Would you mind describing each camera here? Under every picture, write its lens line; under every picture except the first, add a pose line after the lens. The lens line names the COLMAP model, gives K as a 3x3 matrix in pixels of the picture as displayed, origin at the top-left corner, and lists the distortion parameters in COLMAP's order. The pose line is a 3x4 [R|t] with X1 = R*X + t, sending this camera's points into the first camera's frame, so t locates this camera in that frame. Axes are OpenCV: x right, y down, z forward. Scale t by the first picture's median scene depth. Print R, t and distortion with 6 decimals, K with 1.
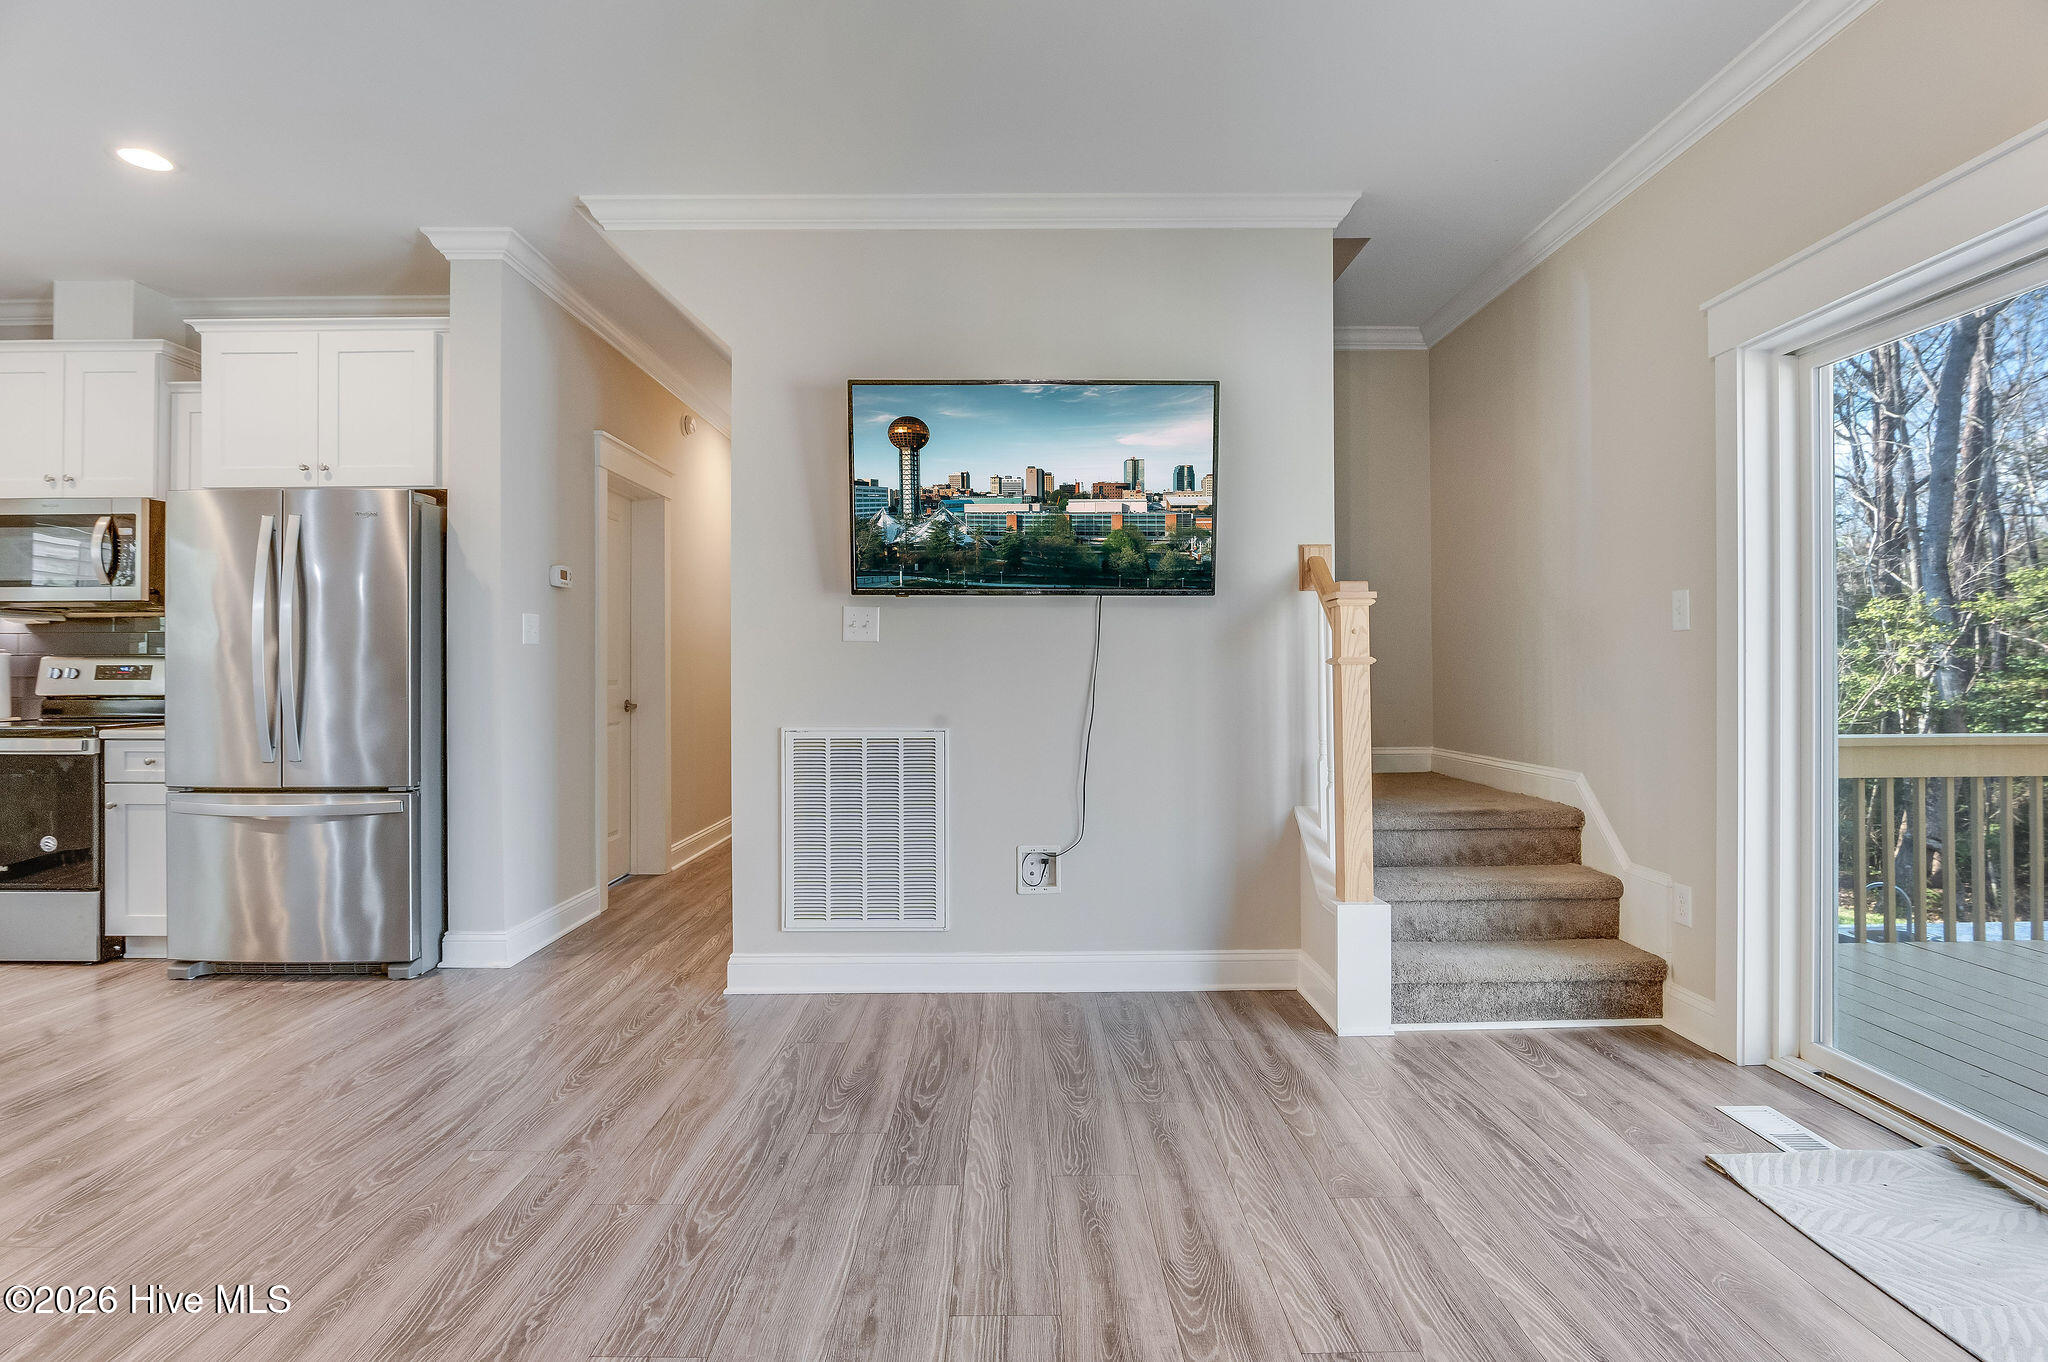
lens RADIAL K [[1000.8, 0, 1027.0], [0, 1000.8, 666.2], [0, 0, 1]] dist [-0.014629, 0.000126]
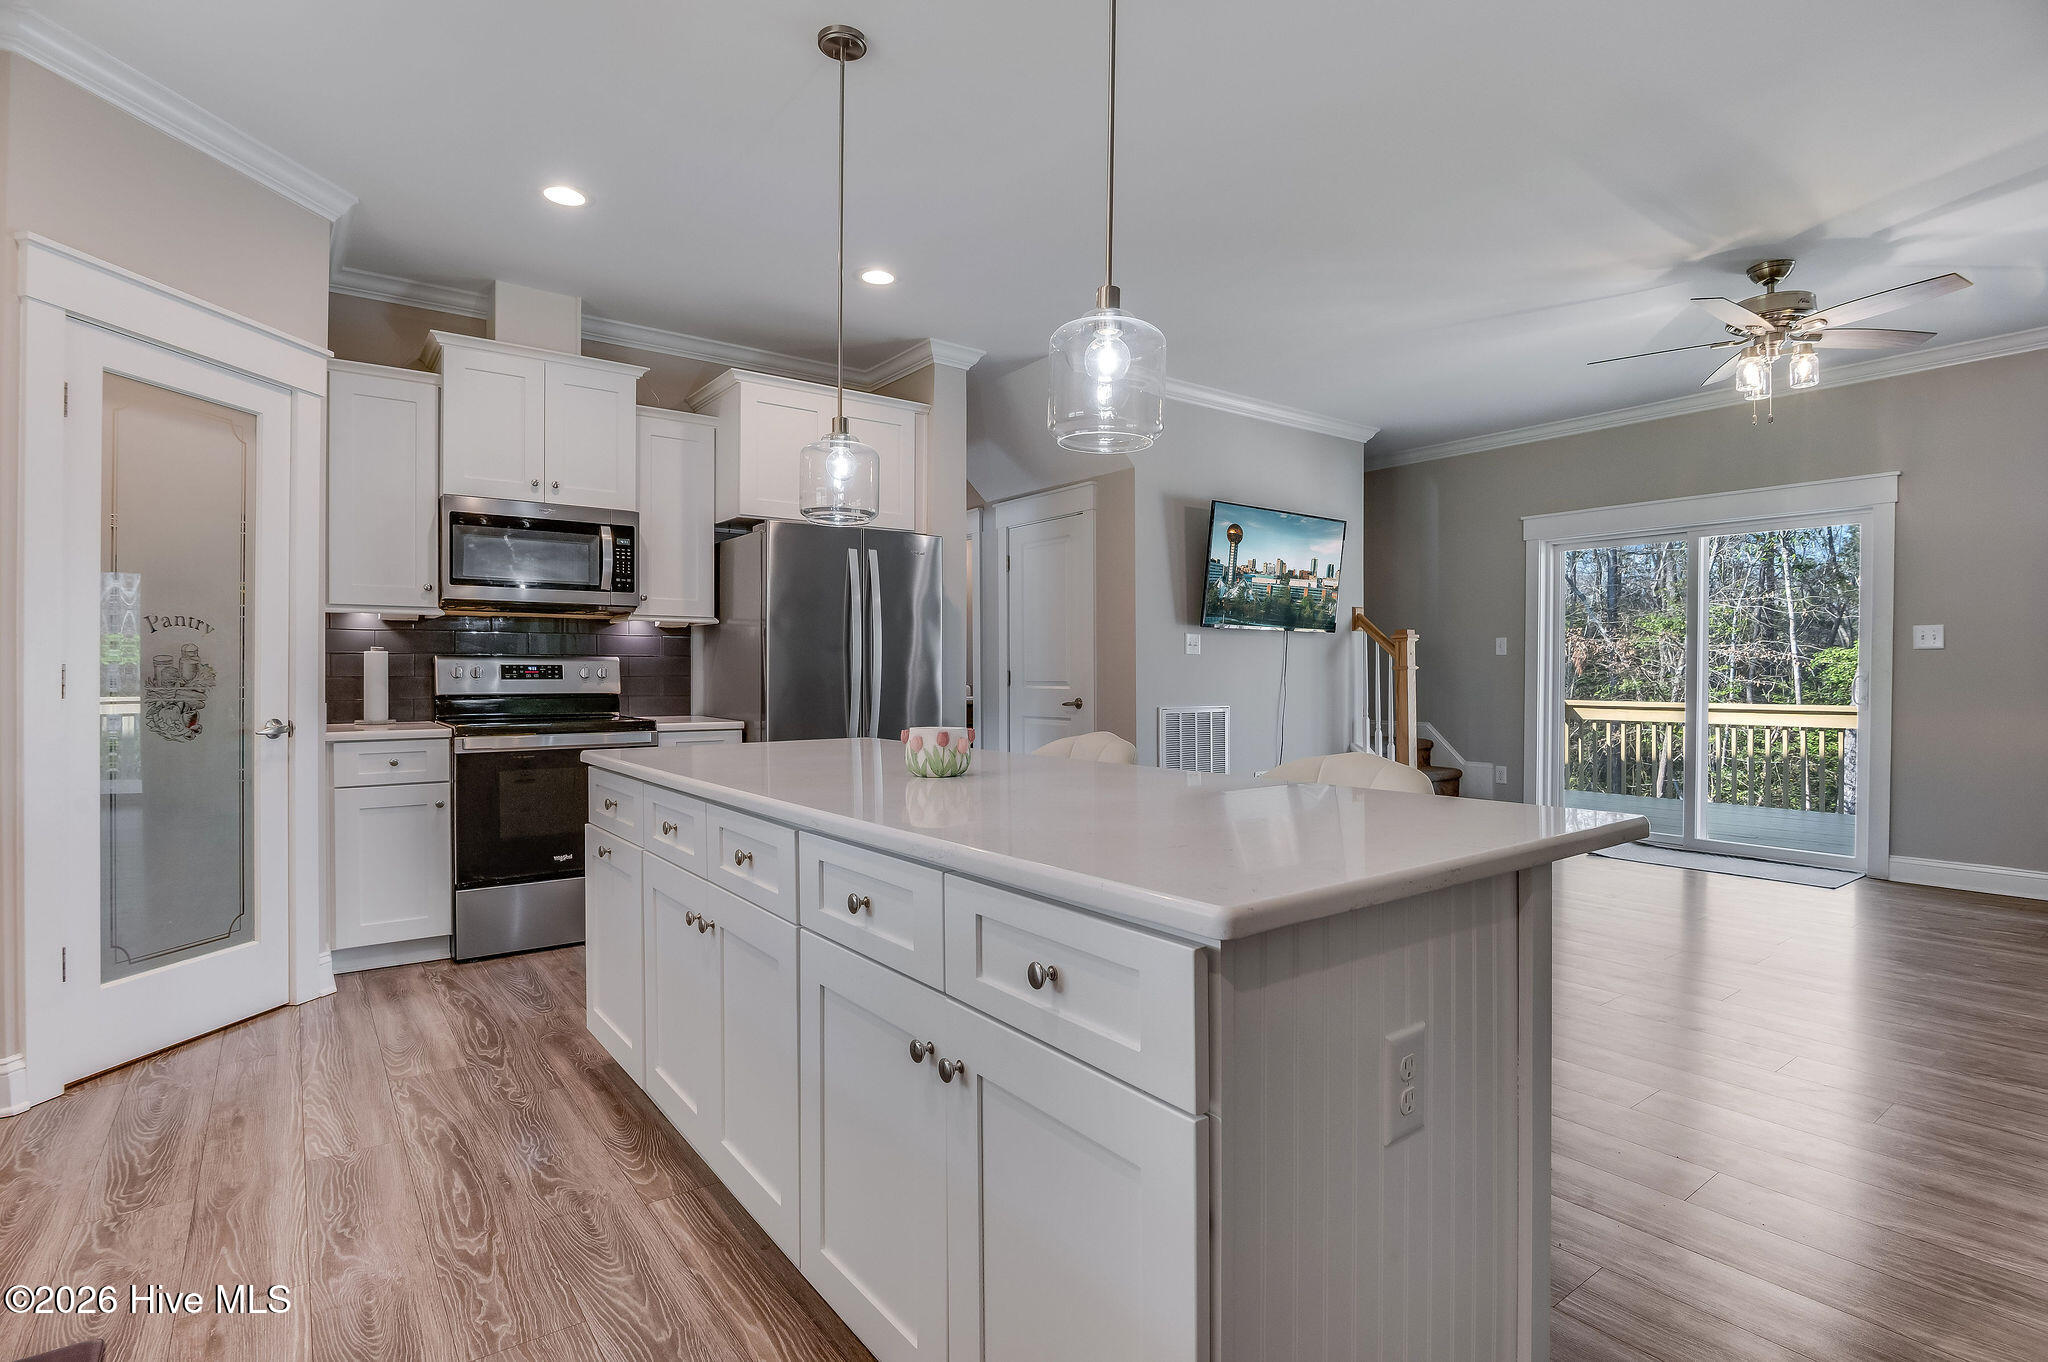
lens RADIAL K [[986.7, 0, 1024.0], [0, 986.7, 681.0], [0, 0, 1]] dist [-0.058389, 0.000062]
pose [[0.804510, -0.001029, 0.593938, -1.389369], [-0.006399, 0.999925, 0.010400, 0.002098], [-0.593905, -0.012167, 0.804444, -0.136222]]
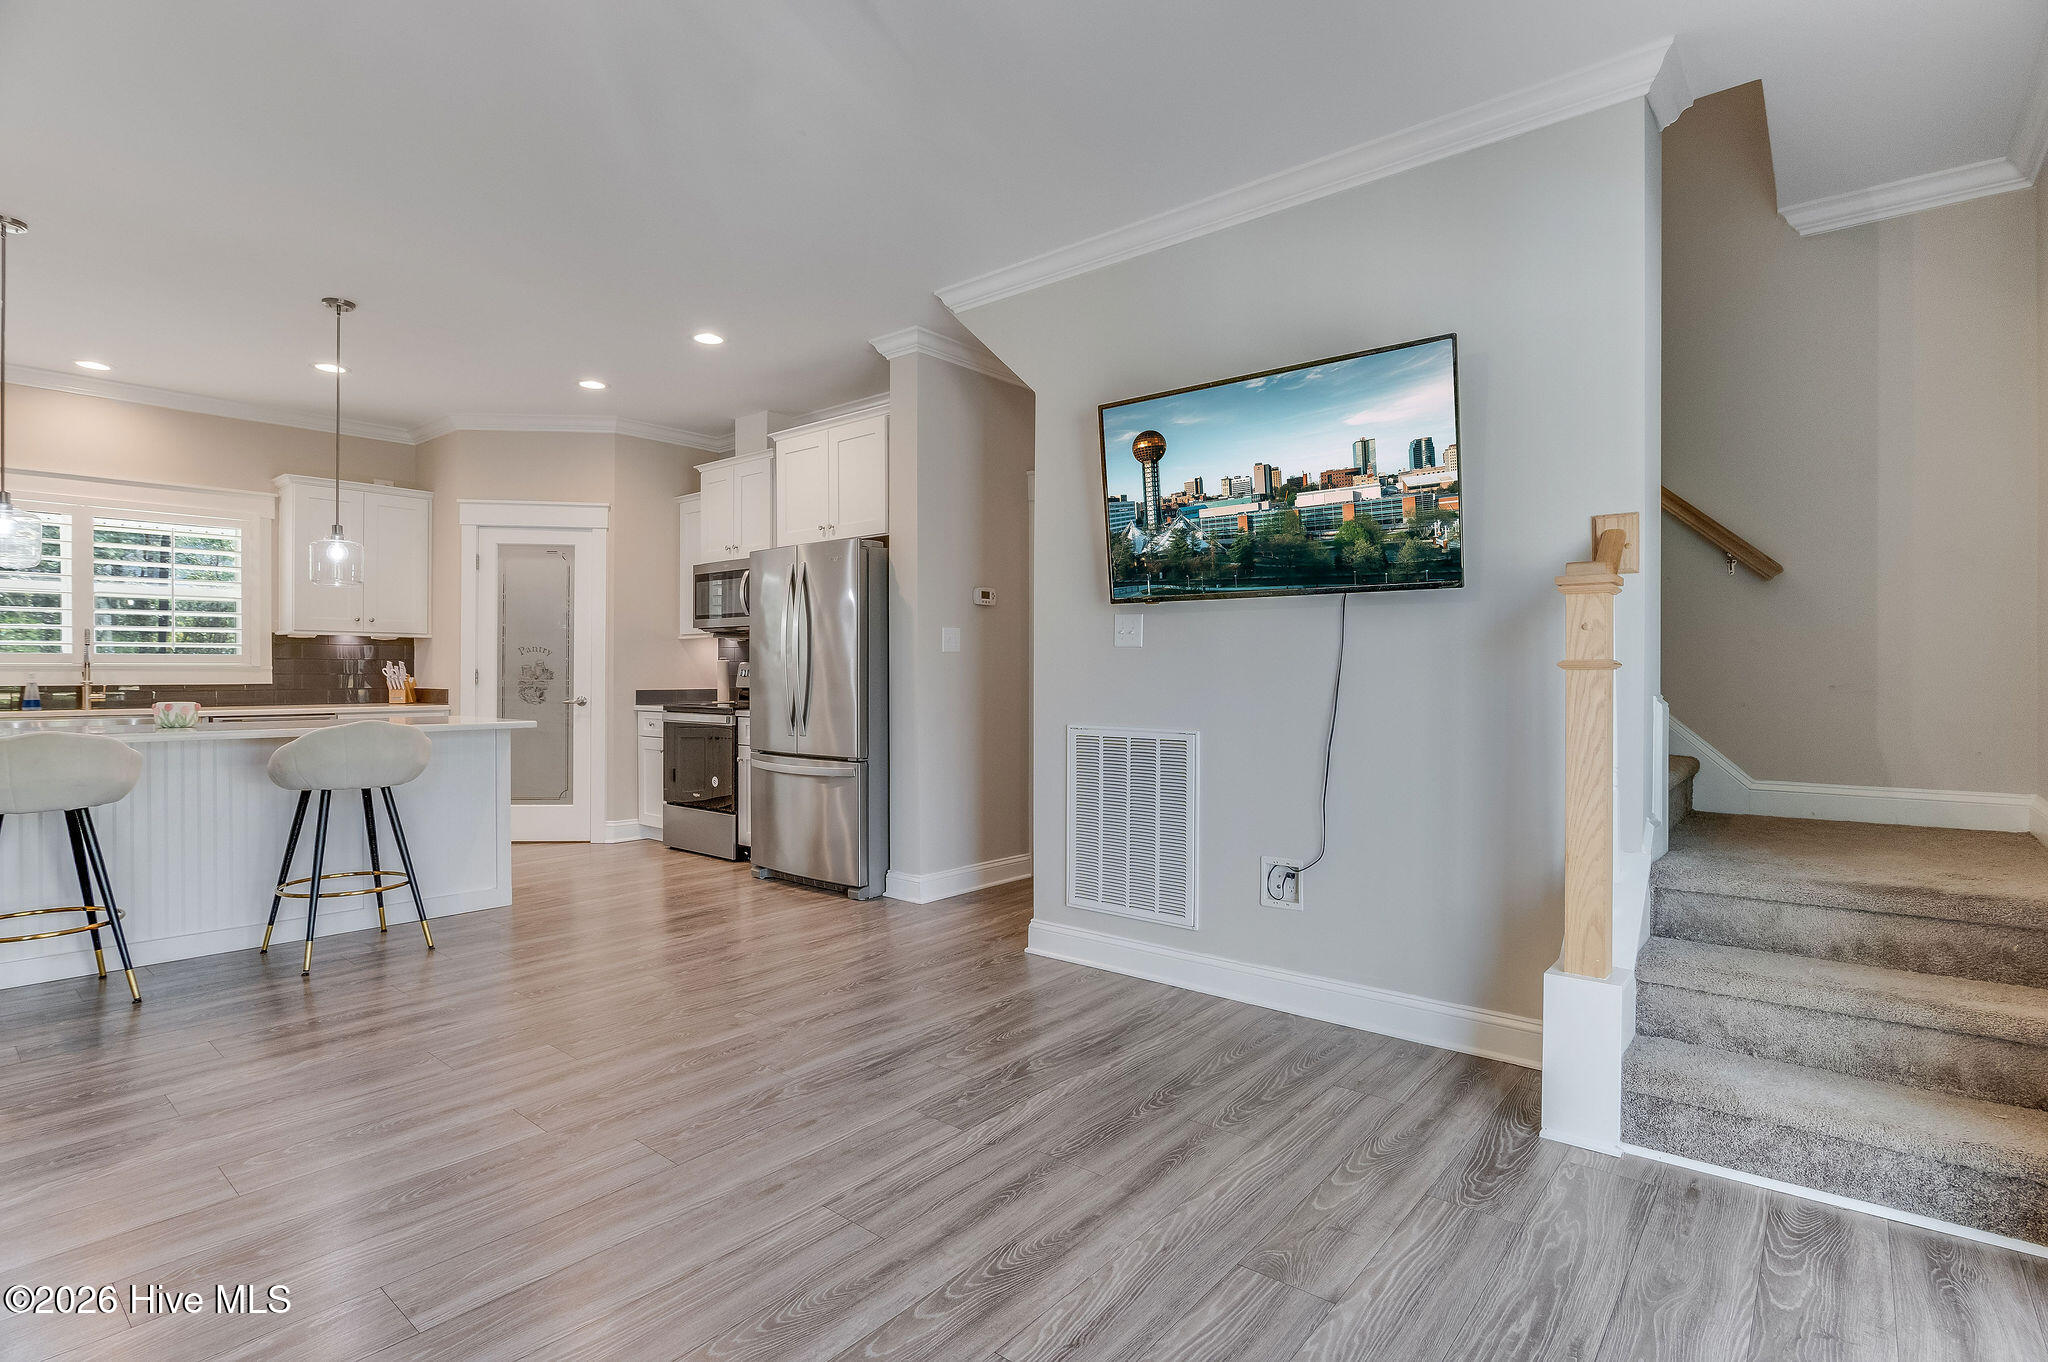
lens RADIAL K [[991.5, 0, 1026.3], [0, 991.5, 692.3], [0, 0, 1]] dist [-0.017003, -0.000400]
pose [[0.763696, 0.016380, -0.645368, 0.448613], [0.000774, 0.999654, 0.026287, -0.005067], [0.645575, -0.020575, 0.763420, 0.125617]]
